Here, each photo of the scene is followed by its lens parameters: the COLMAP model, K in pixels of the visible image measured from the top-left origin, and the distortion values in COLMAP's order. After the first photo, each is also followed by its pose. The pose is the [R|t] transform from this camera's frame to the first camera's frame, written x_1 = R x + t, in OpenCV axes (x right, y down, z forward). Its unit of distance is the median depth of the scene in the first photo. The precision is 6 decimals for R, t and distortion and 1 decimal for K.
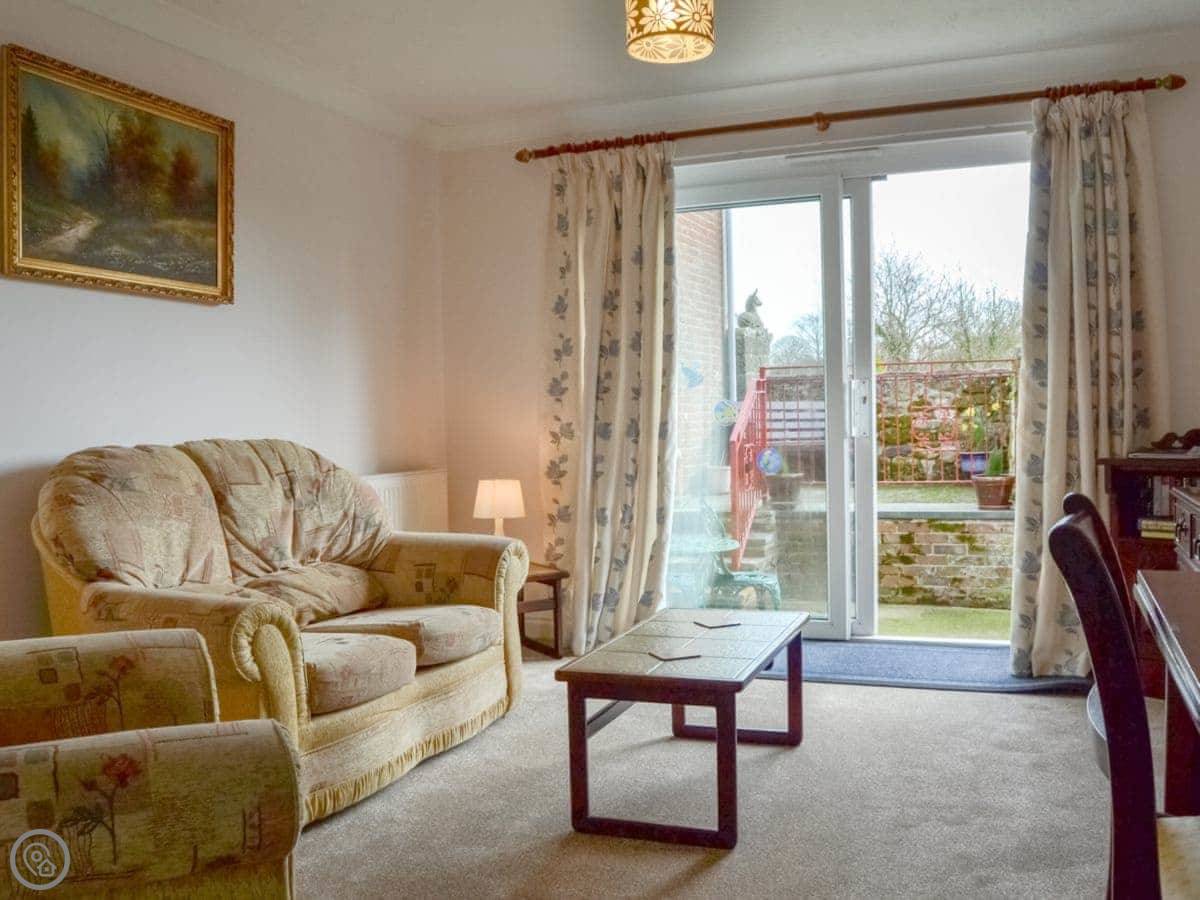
lens RADIAL K [[1090.8, 0, 615.2], [0, 1090.8, 473.2], [0, 0, 1]] dist [-0.074037, 0.000000]
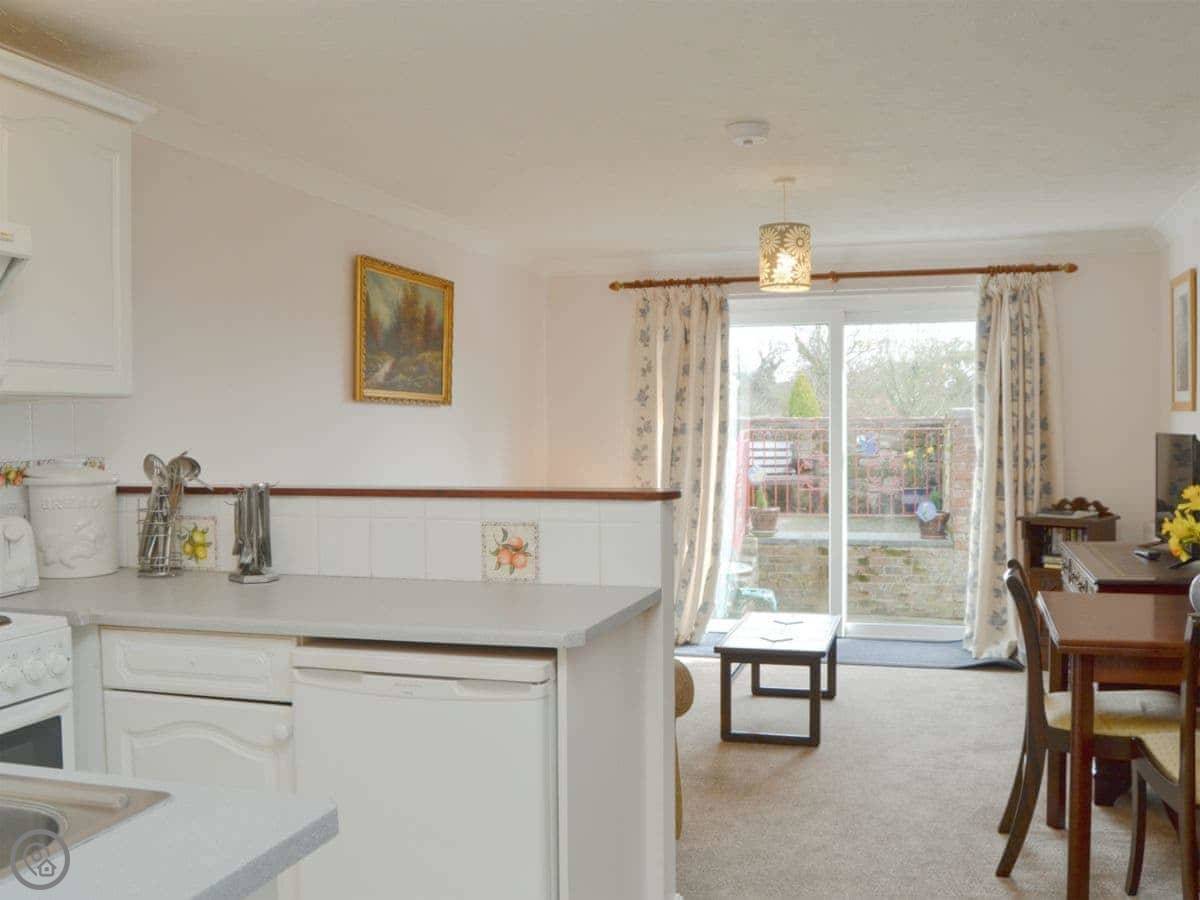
lens RADIAL K [[1090.8, 0, 645.3], [0, 1090.8, 482.3], [0, 0, 1]] dist [-0.074037, 0.000000]
pose [[0.995278, 0.011657, 0.096365, -0.106549], [-0.011222, 0.999924, -0.005056, -0.022468], [-0.096417, 0.003951, 0.995333, -0.226285]]
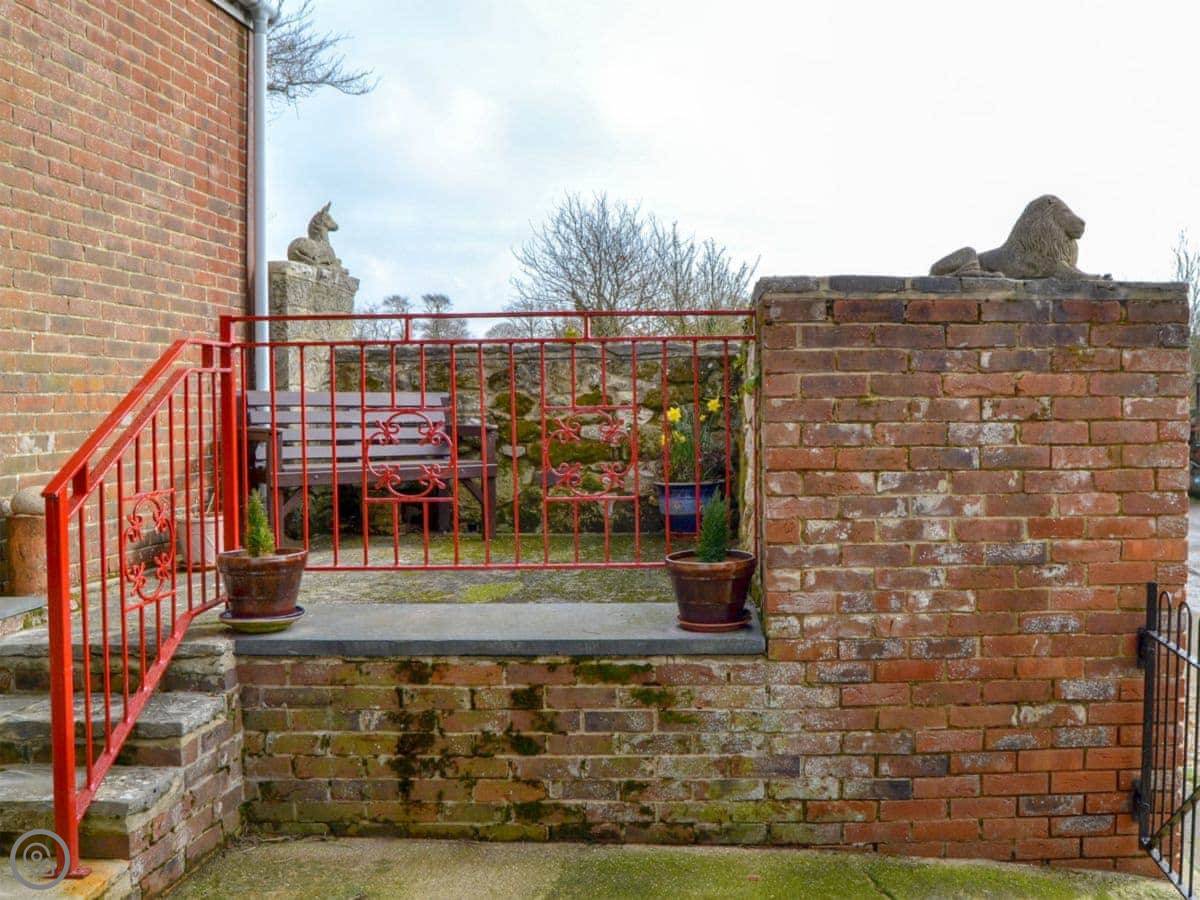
lens RADIAL K [[1090.8, 0, 607.0], [0, 1090.8, 448.6], [0, 0, 1]] dist [-0.074037, 0.000000]
pose [[0.971151, 0.004084, 0.238431, 0.206063], [-0.000592, 0.999892, -0.014718, -0.039457], [-0.238465, 0.014152, 0.971048, 0.587977]]
